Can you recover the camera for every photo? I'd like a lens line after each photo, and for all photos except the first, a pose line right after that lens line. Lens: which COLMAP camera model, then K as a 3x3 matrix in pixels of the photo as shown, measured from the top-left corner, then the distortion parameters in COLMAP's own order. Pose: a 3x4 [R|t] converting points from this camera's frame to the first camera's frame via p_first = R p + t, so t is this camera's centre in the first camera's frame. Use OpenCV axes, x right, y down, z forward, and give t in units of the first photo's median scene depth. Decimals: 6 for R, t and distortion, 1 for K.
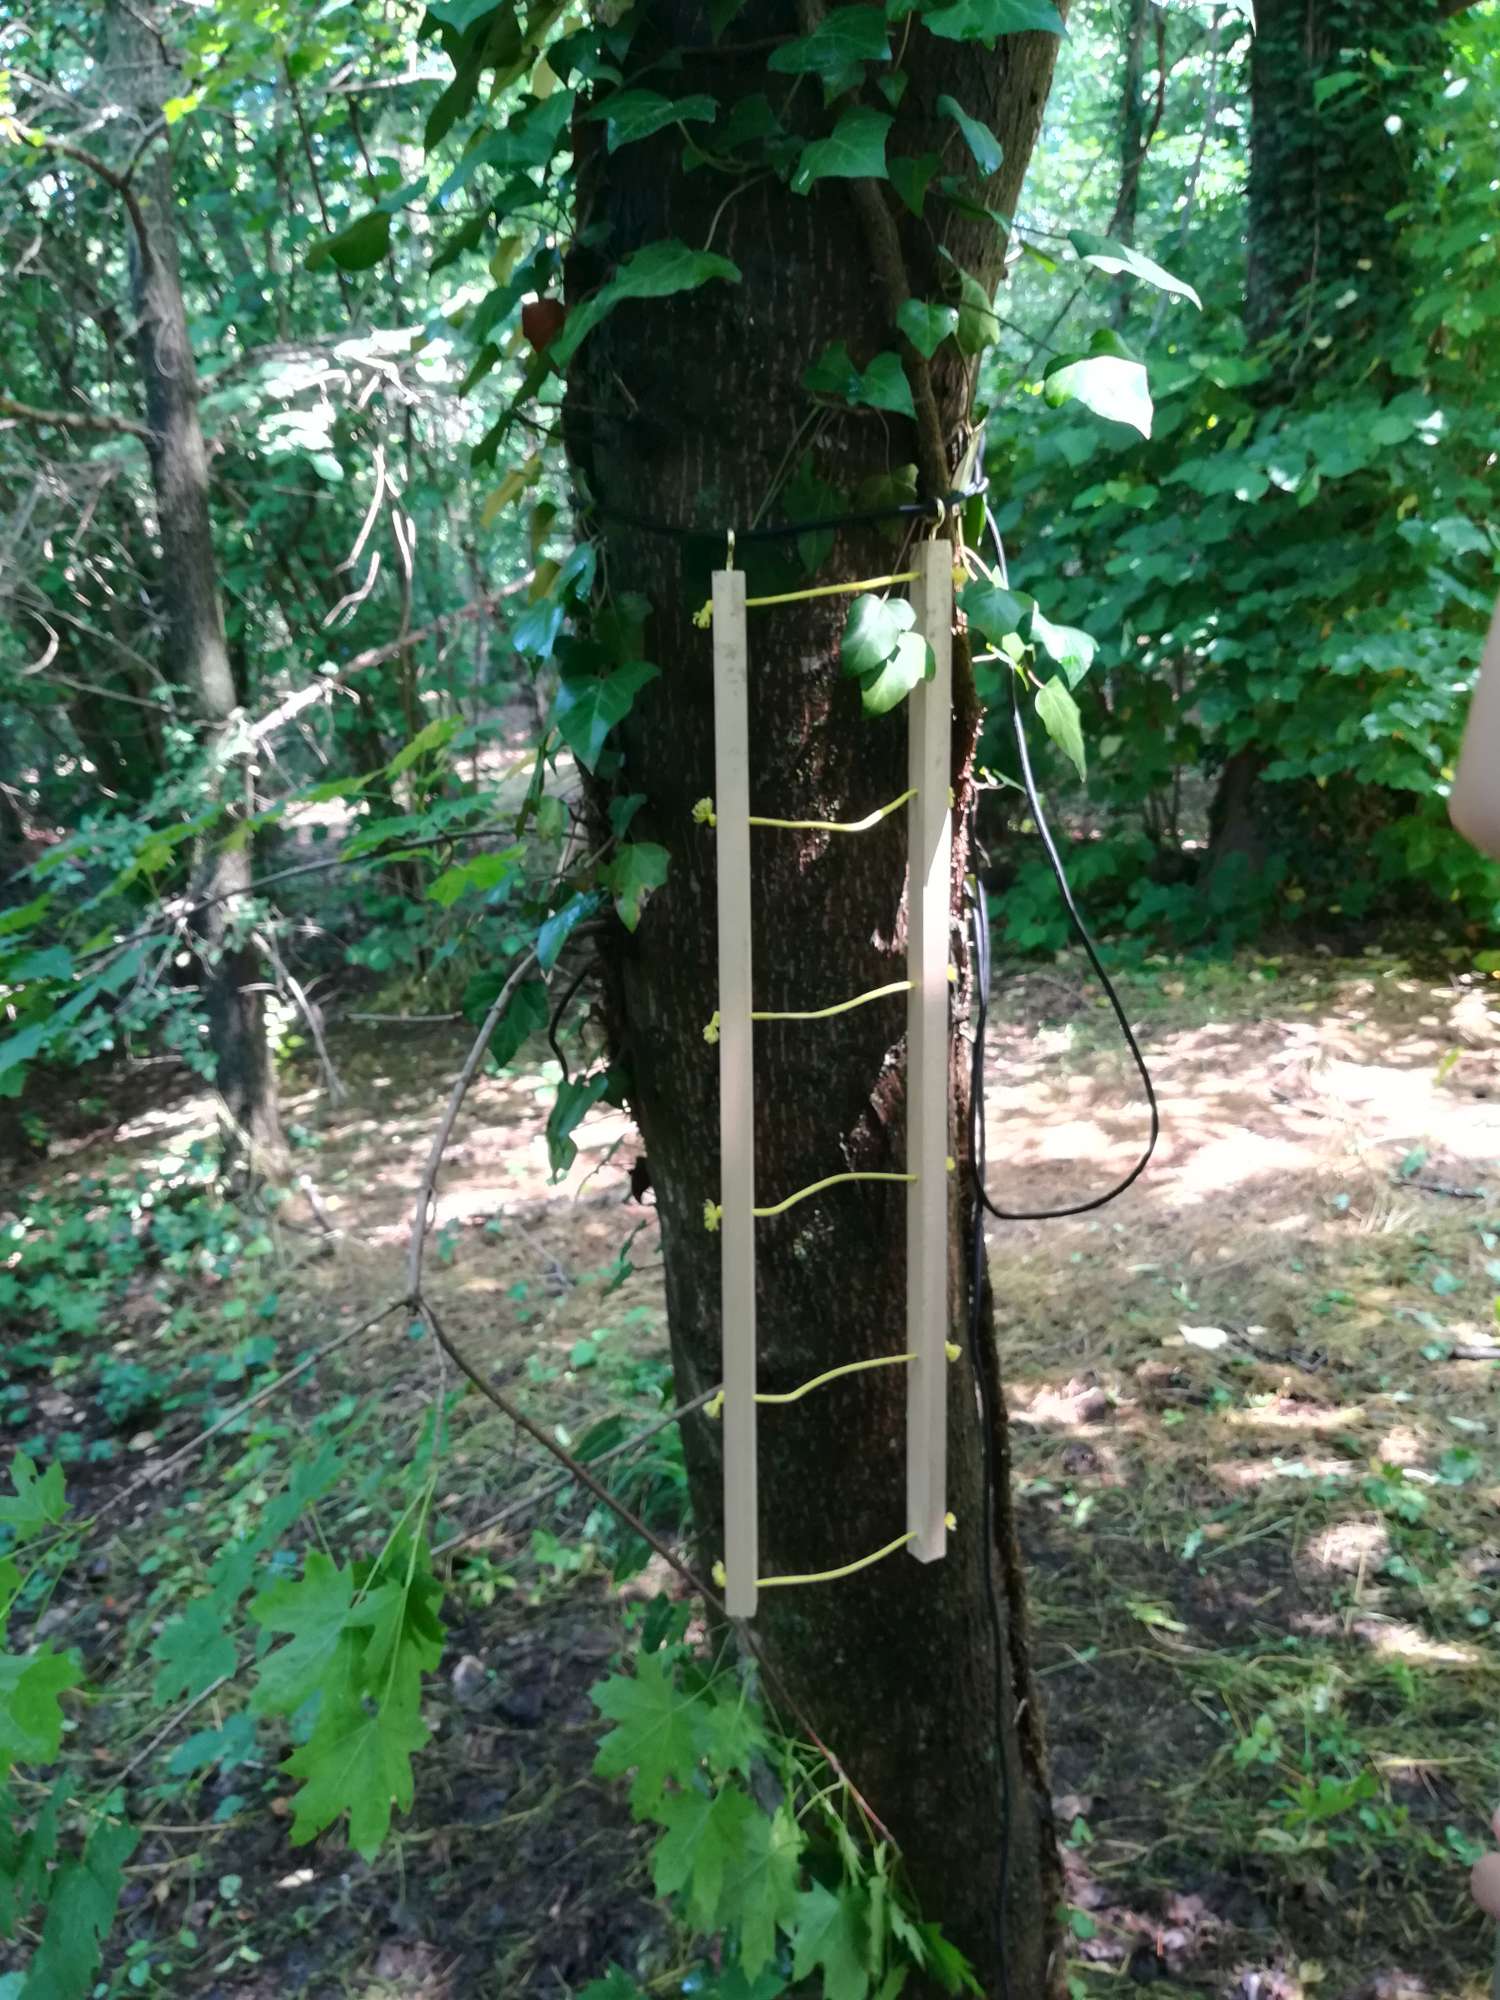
lens RADIAL K [[1539.3, 0, 749.8], [0, 1539.3, 992.8], [0, 0, 1]] dist [0.065729, -0.094923]
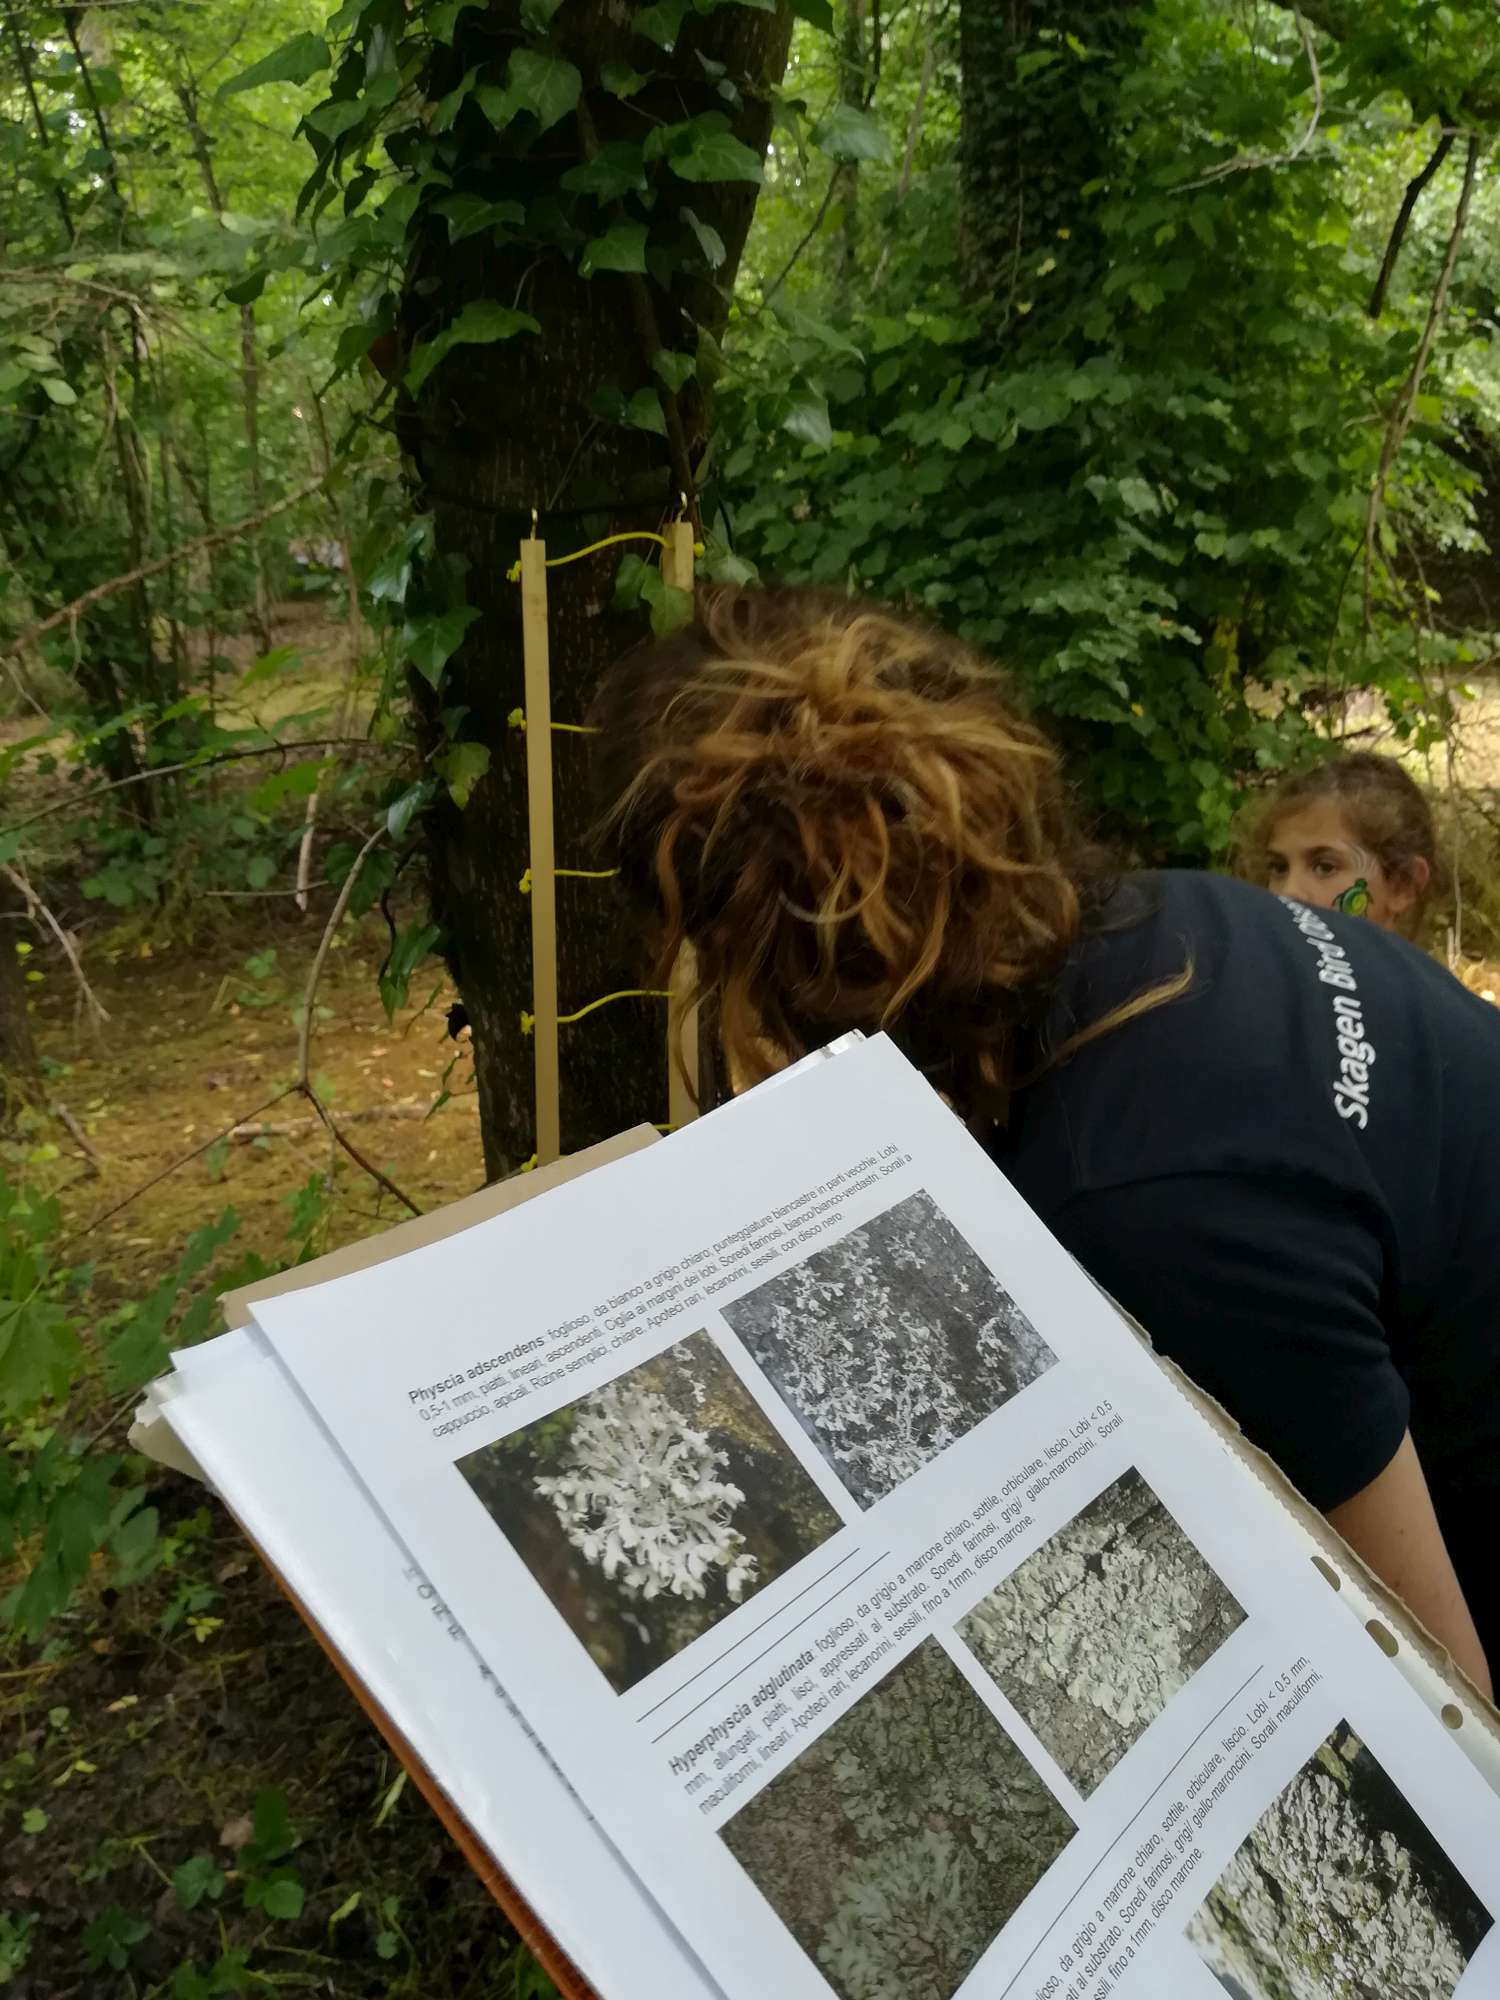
lens RADIAL K [[1539.3, 0, 749.8], [0, 1539.3, 992.8], [0, 0, 1]] dist [0.065729, -0.094923]
pose [[0.986501, -0.022994, 0.162132, -0.022372], [0.016251, 0.998952, 0.042797, 0.028466], [-0.162946, -0.039585, 0.985841, -0.158241]]
